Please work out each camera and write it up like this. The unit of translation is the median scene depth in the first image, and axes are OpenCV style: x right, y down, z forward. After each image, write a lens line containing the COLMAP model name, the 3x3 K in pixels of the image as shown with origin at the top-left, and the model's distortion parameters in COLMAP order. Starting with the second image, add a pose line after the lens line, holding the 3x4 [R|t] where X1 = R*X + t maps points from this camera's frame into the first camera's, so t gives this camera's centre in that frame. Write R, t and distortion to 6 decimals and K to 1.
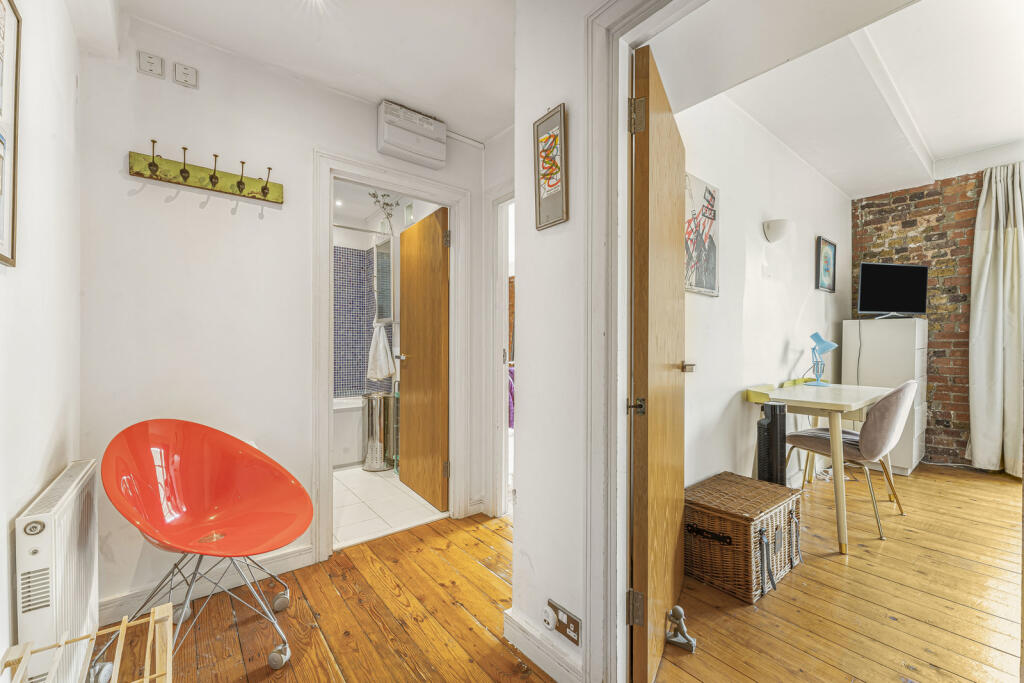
lens RADIAL K [[412.8, 0, 508.0], [0, 412.8, 347.3], [0, 0, 1]] dist [0.001499, 0.000813]
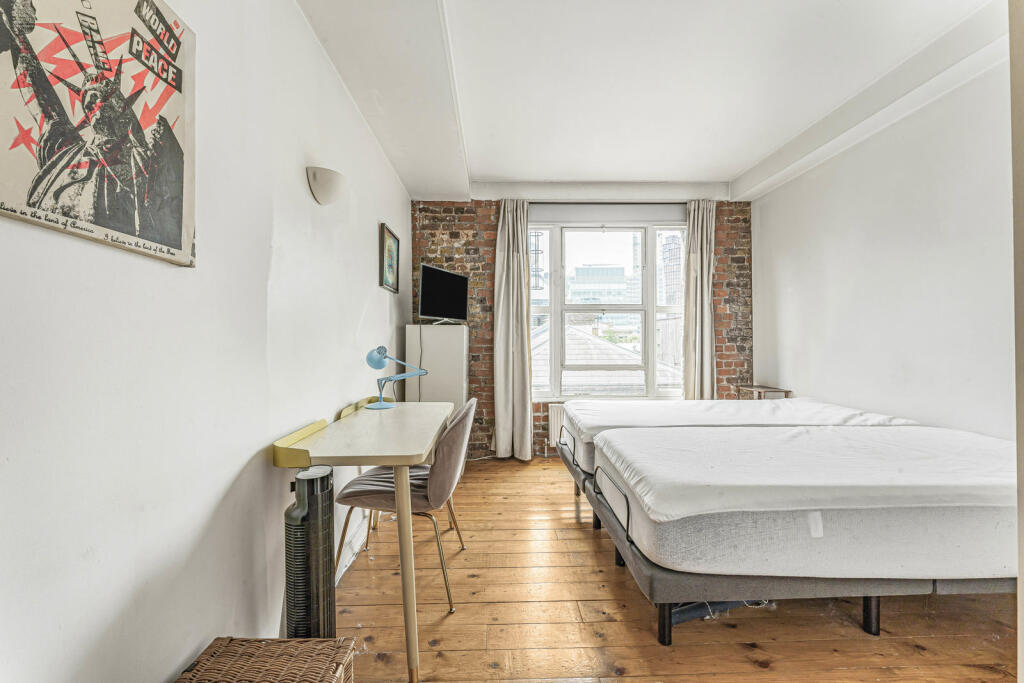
lens RADIAL K [[412.8, 0, 507.9], [0, 412.8, 344.8], [0, 0, 1]] dist [0.001499, 0.000813]
pose [[0.597225, -0.006833, 0.802044, 0.224125], [0.008022, 0.999965, 0.002546, -0.022273], [-0.802033, 0.004913, 0.597259, 0.288543]]
